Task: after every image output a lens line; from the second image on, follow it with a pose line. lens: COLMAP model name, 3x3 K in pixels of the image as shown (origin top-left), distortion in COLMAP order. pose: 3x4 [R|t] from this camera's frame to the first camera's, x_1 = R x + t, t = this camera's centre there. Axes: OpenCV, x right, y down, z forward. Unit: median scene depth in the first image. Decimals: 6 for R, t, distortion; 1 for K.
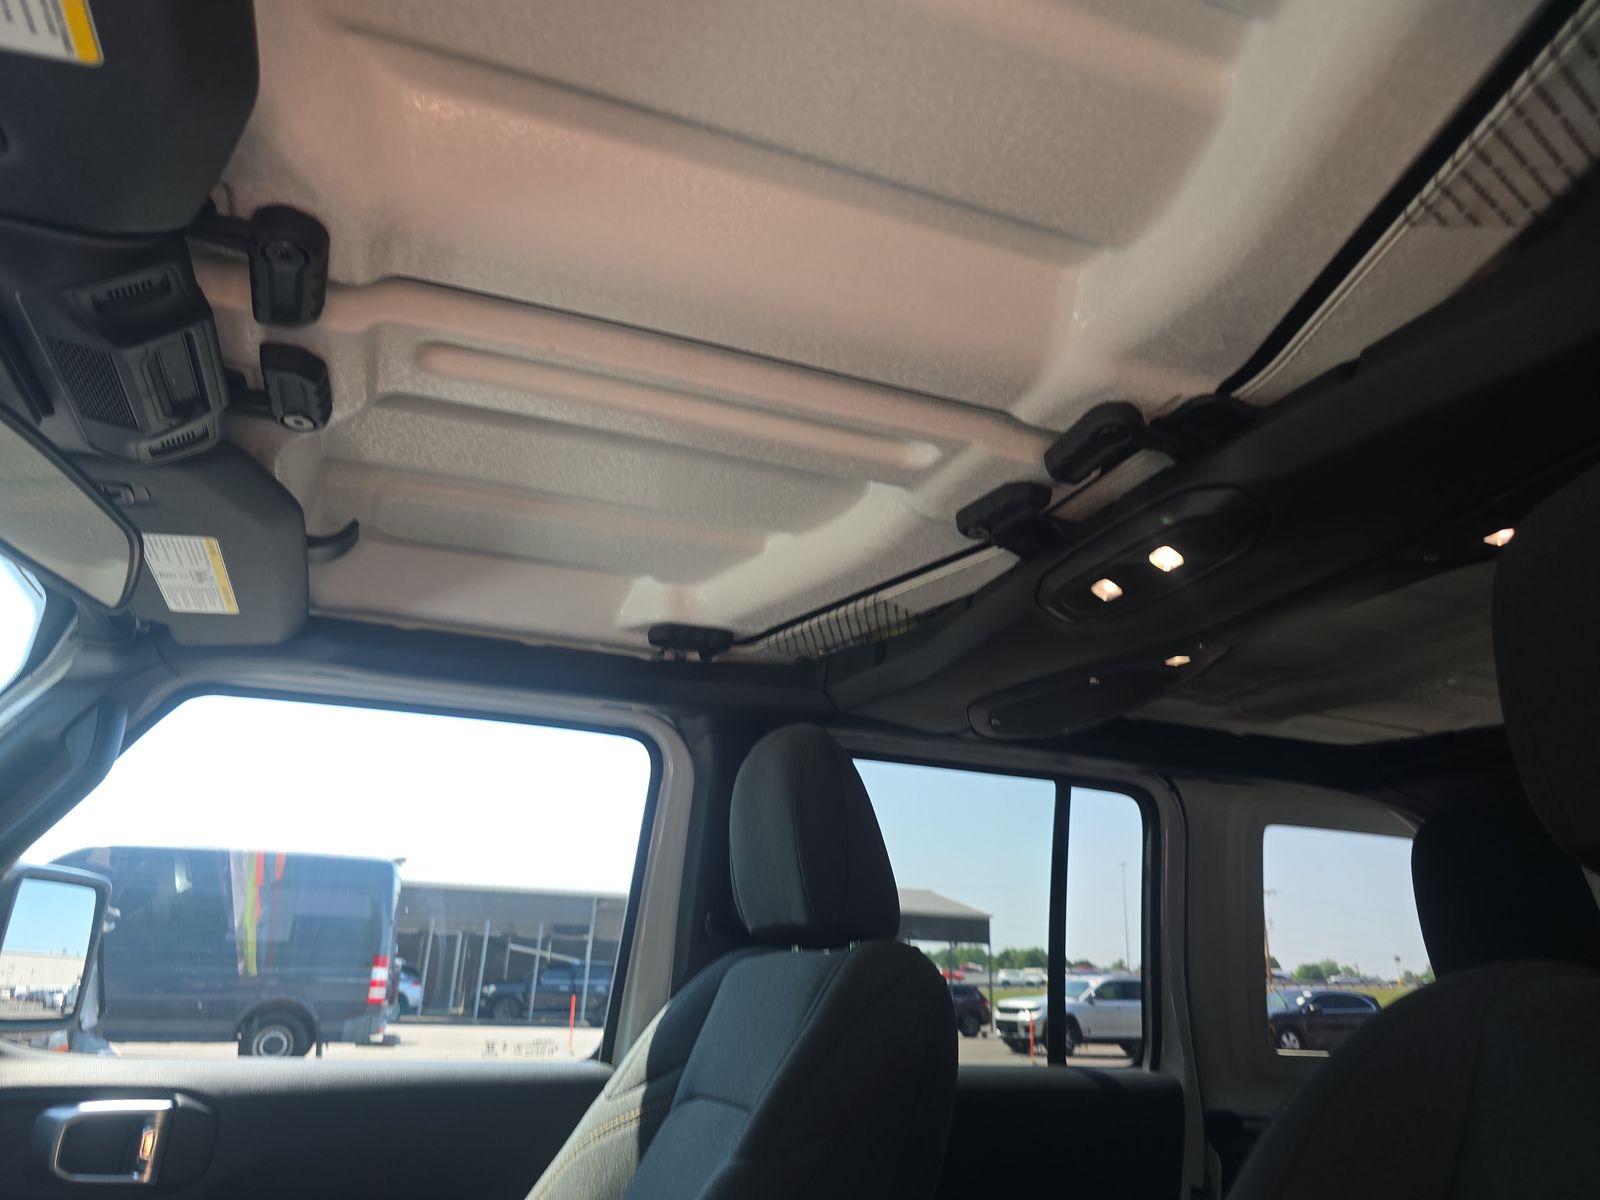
lens RADIAL K [[1055.3, 0, 806.2], [0, 1055.3, 608.0], [0, 0, 1]] dist [0.002820, -0.001694]
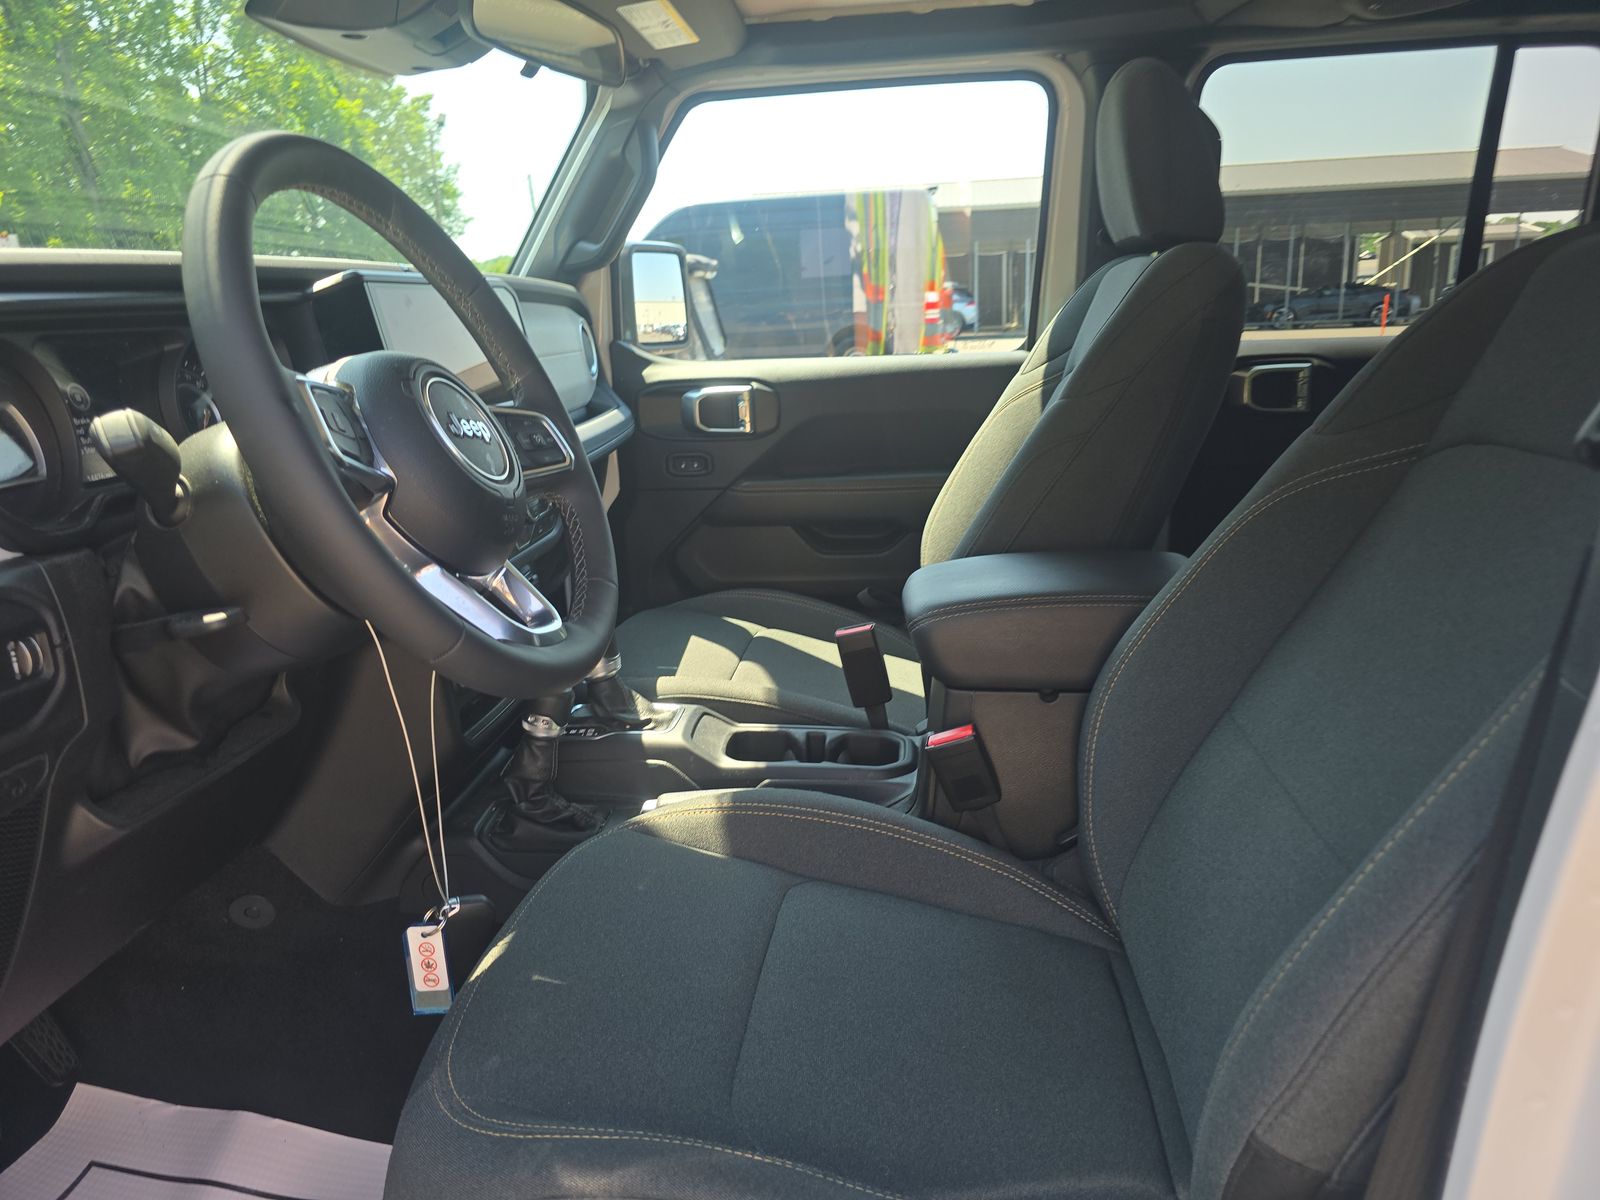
lens RADIAL K [[1055.3, 0, 795.6], [0, 1055.3, 603.2], [0, 0, 1]] dist [0.002820, -0.001694]
pose [[0.878324, 0.066231, -0.473455, 0.201363], [0.223239, 0.818928, 0.528698, -0.075665], [0.422742, -0.570062, 0.704499, -0.236797]]
